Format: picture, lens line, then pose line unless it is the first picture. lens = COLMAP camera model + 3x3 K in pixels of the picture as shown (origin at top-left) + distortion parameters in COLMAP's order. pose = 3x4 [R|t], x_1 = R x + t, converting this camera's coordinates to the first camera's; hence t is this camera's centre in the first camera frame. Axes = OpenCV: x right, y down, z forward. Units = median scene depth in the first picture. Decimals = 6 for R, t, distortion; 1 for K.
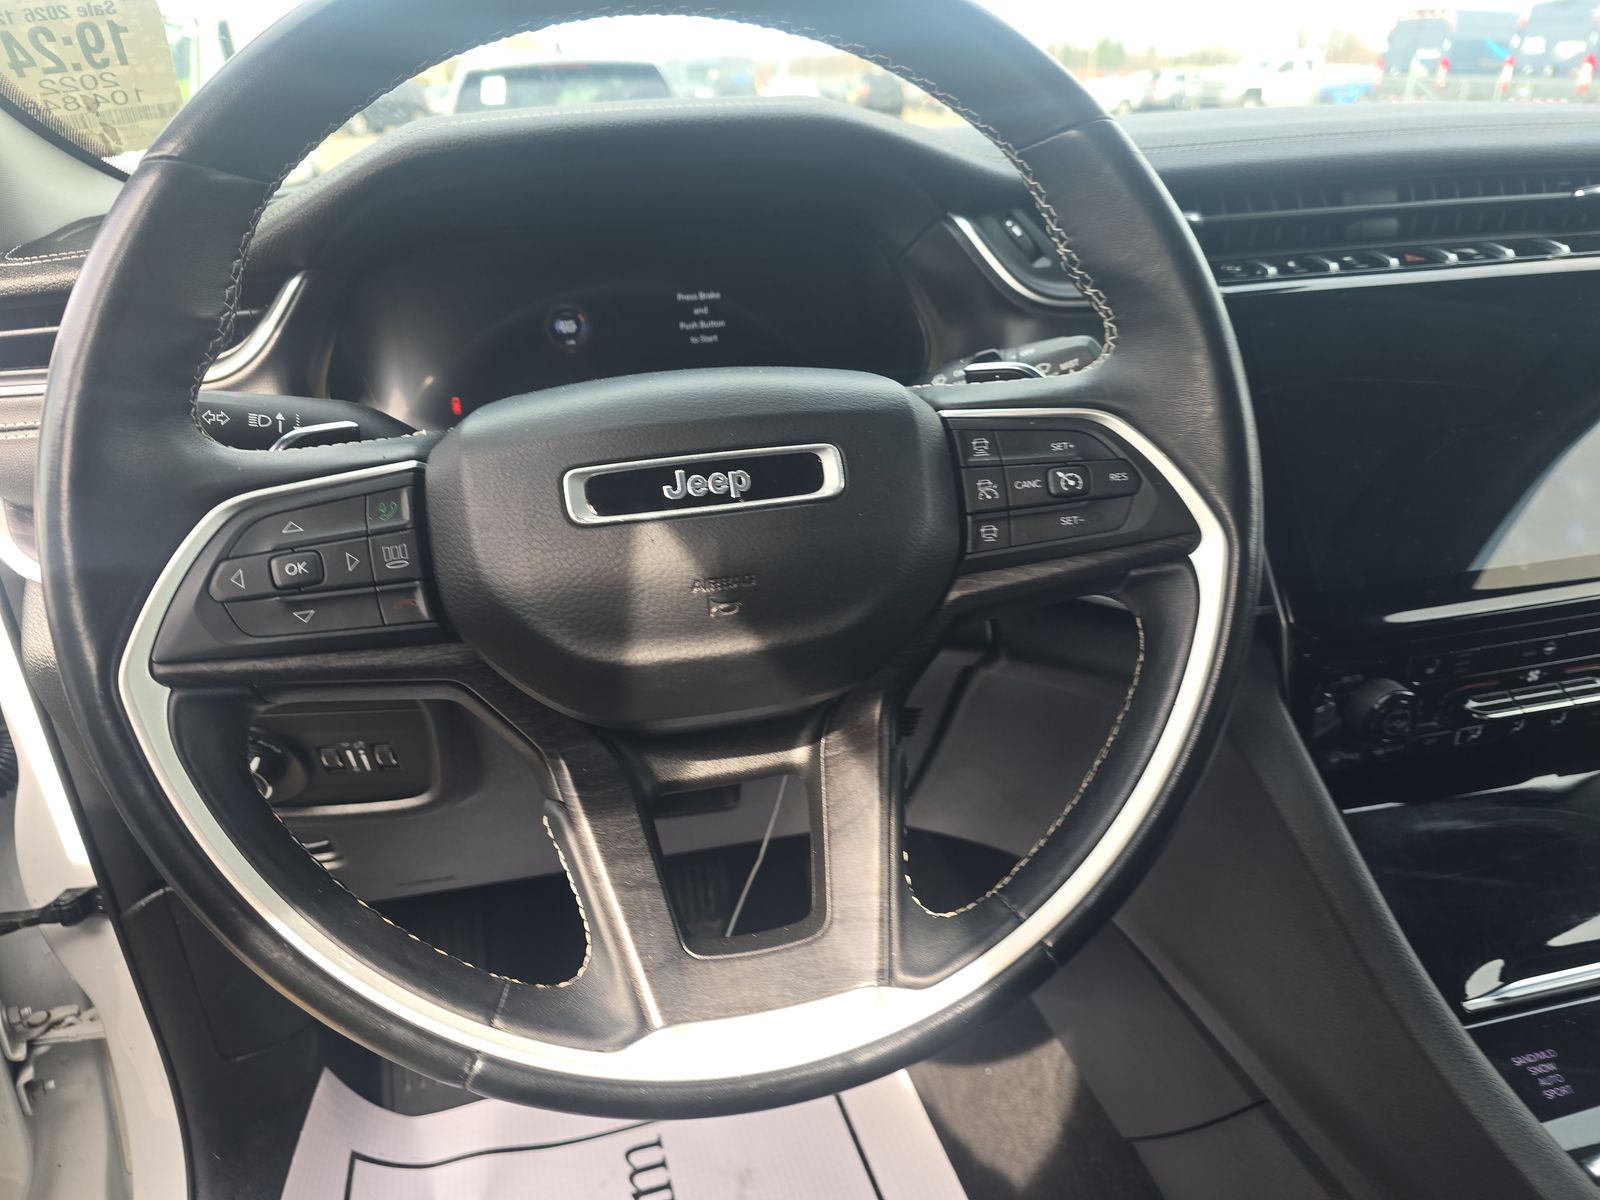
lens RADIAL K [[1155.0, 0, 797.7], [0, 1155.0, 595.0], [0, 0, 1]] dist [0.044676, -0.035014]
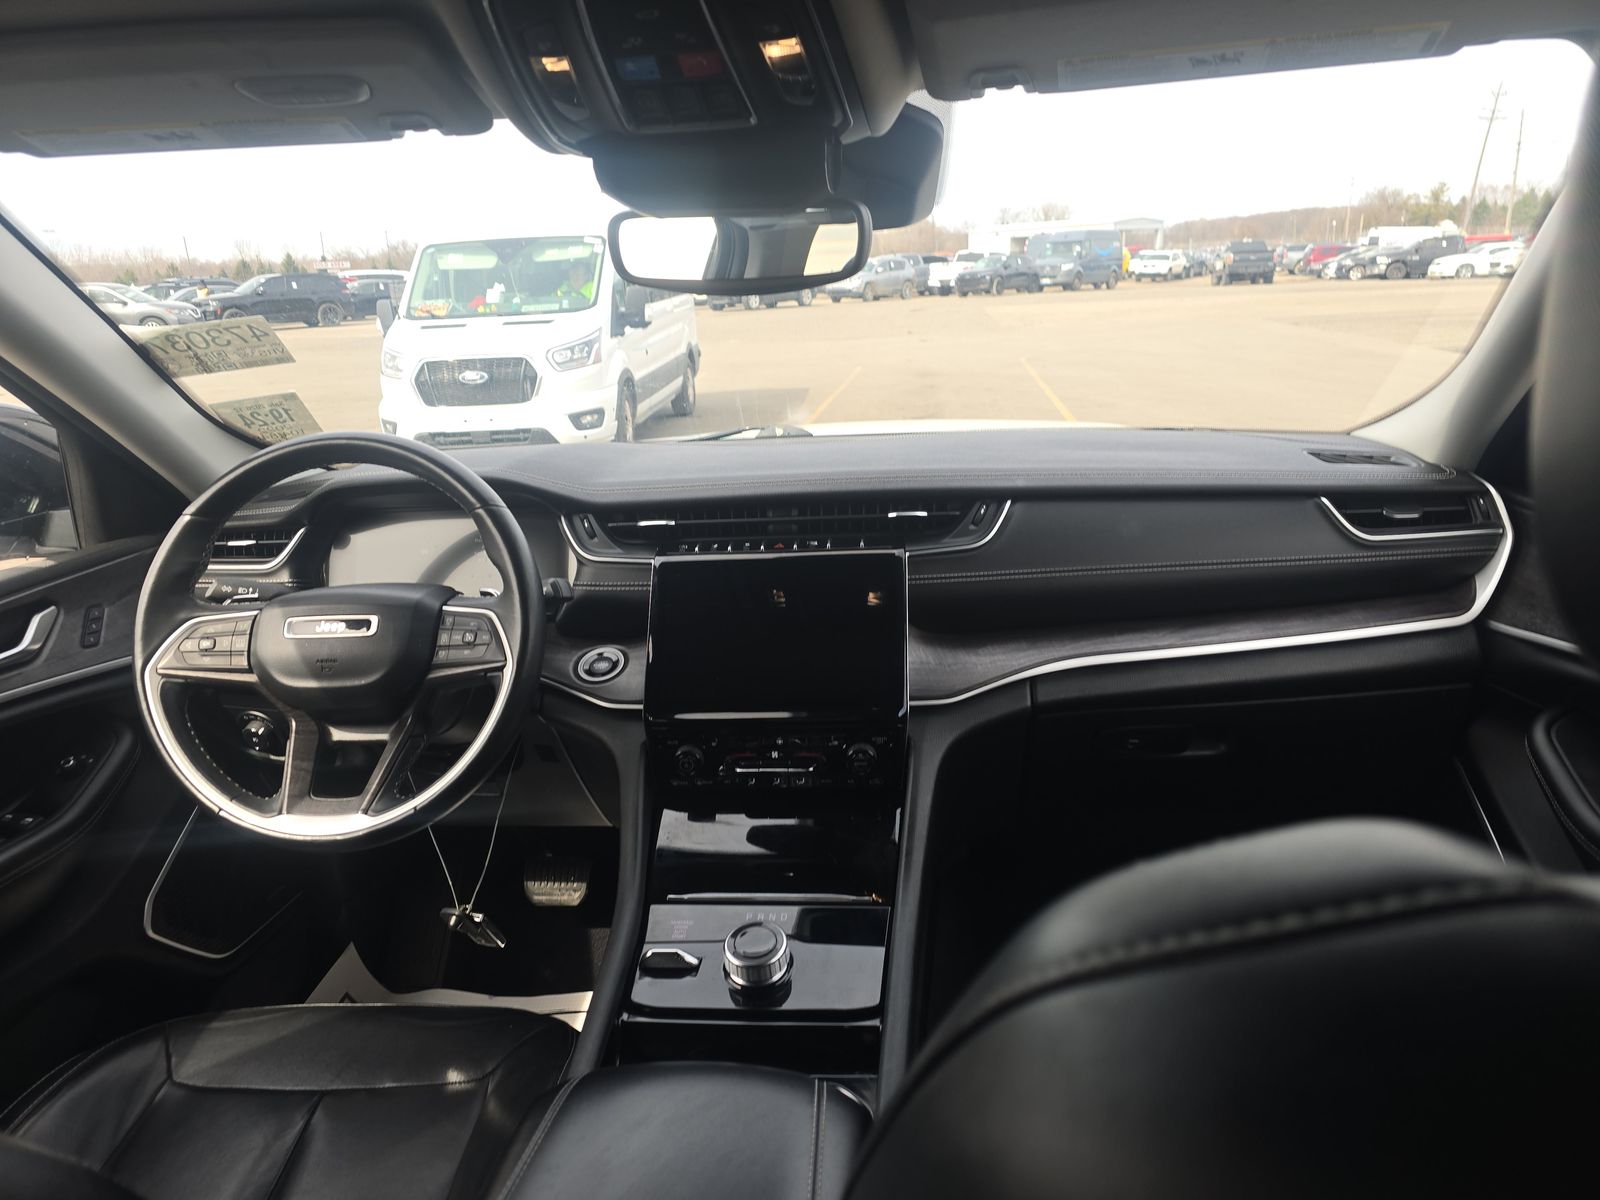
lens RADIAL K [[1155.0, 0, 801.0], [0, 1155.0, 610.7], [0, 0, 1]] dist [0.044676, -0.035014]
pose [[0.947766, 0.077158, -0.309492, 1.747413], [-0.112175, 0.988946, -0.096968, 0.012545], [0.298589, 0.126620, 0.945945, -1.257516]]
